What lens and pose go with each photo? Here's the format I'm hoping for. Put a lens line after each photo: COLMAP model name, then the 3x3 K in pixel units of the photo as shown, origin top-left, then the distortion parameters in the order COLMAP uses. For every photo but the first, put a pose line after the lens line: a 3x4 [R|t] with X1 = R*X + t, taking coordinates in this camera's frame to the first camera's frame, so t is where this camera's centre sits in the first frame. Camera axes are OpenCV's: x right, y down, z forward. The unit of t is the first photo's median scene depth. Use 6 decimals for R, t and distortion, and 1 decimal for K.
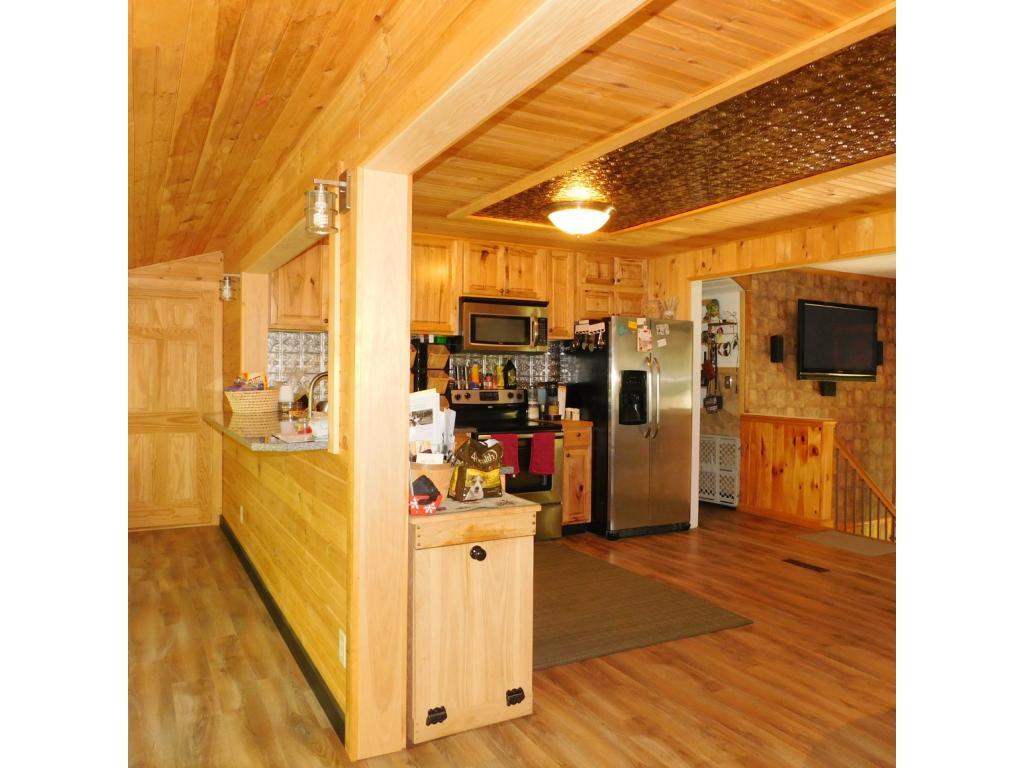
lens RADIAL K [[708.3, 0, 535.7], [0, 708.3, 383.9], [0, 0, 1]] dist [-0.001582, -0.000430]
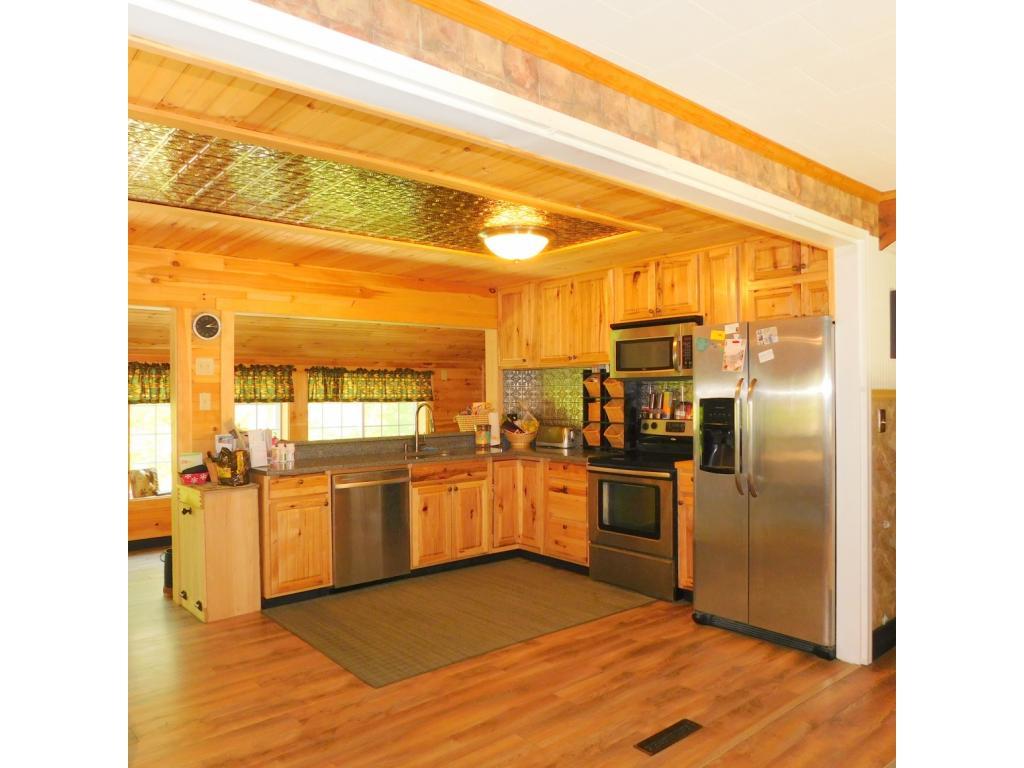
lens RADIAL K [[684.7, 0, 517.8], [0, 684.7, 385.0], [0, 0, 1]] dist [-0.056541, 0.049786]
pose [[0.197704, -0.023056, -0.979991, 1.044616], [-0.003413, 0.999701, -0.024209, -0.019869], [0.980256, 0.008131, 0.197566, 0.886825]]
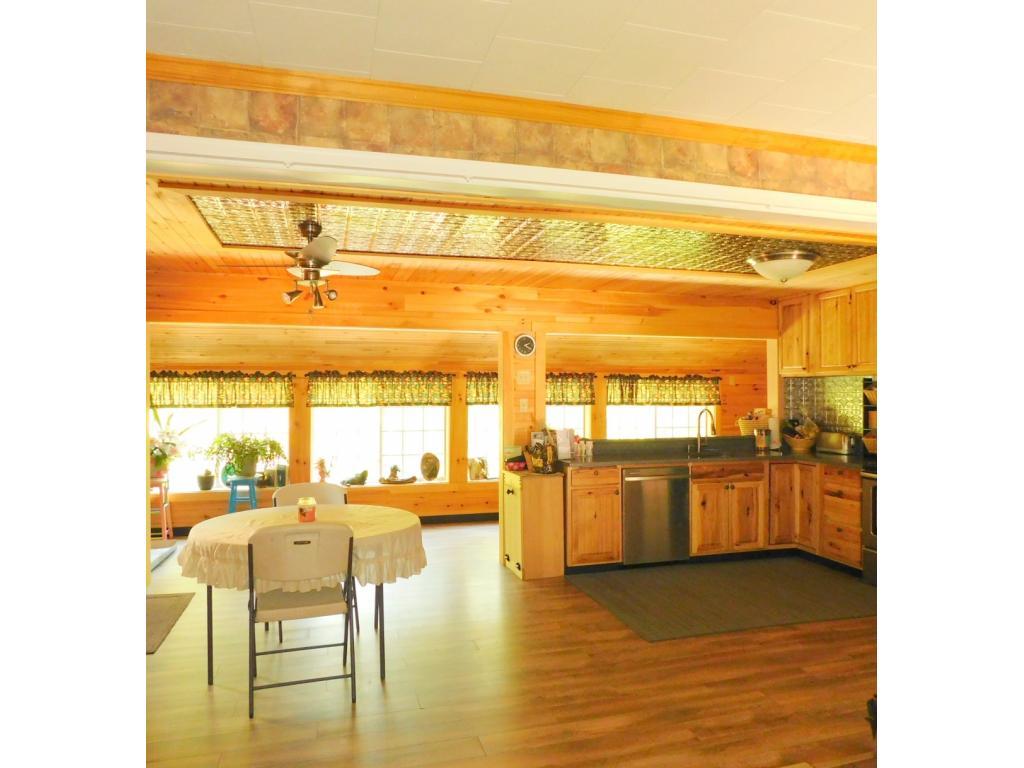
lens RADIAL K [[679.9, 0, 530.5], [0, 679.9, 386.9], [0, 0, 1]] dist [-0.055524, -0.000399]
pose [[-0.220339, -0.019948, -0.975219, 1.211002], [-0.015154, 0.999740, -0.017025, -0.032521], [0.975306, 0.011027, -0.220584, 0.924936]]
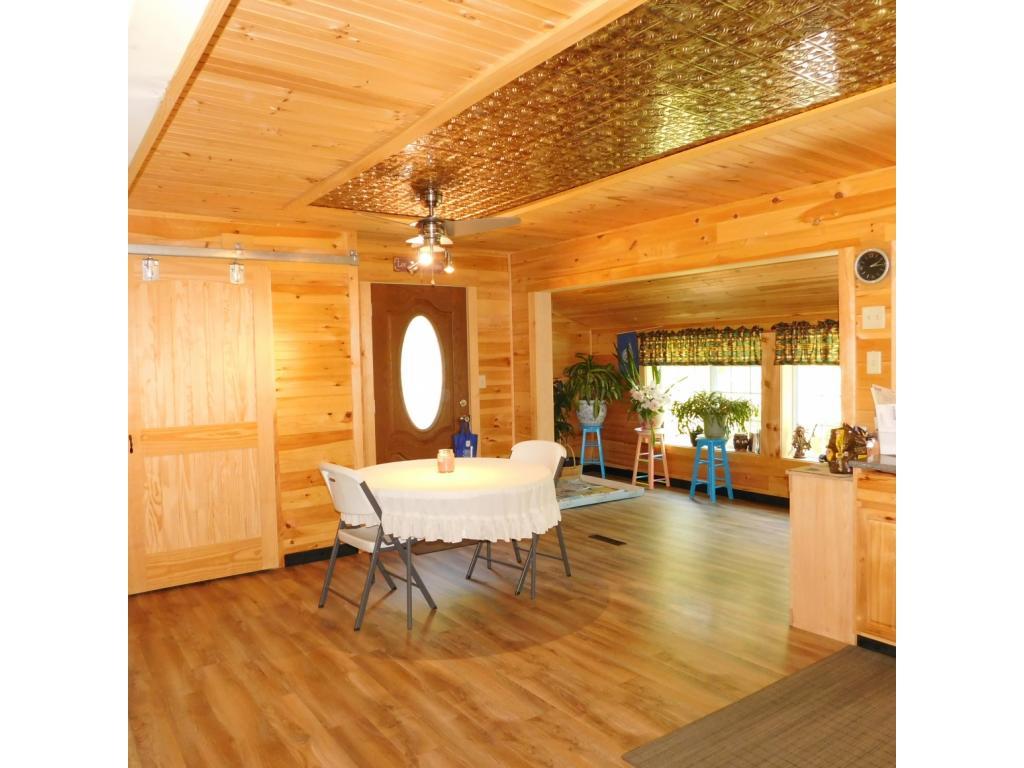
lens RADIAL K [[684.7, 0, 517.8], [0, 684.7, 385.0], [0, 0, 1]] dist [-0.056541, 0.049786]
pose [[-0.994229, 0.008989, -0.106899, 0.412368], [0.003621, 0.998727, 0.050304, -0.035056], [0.107215, 0.049627, -0.992997, 1.409238]]
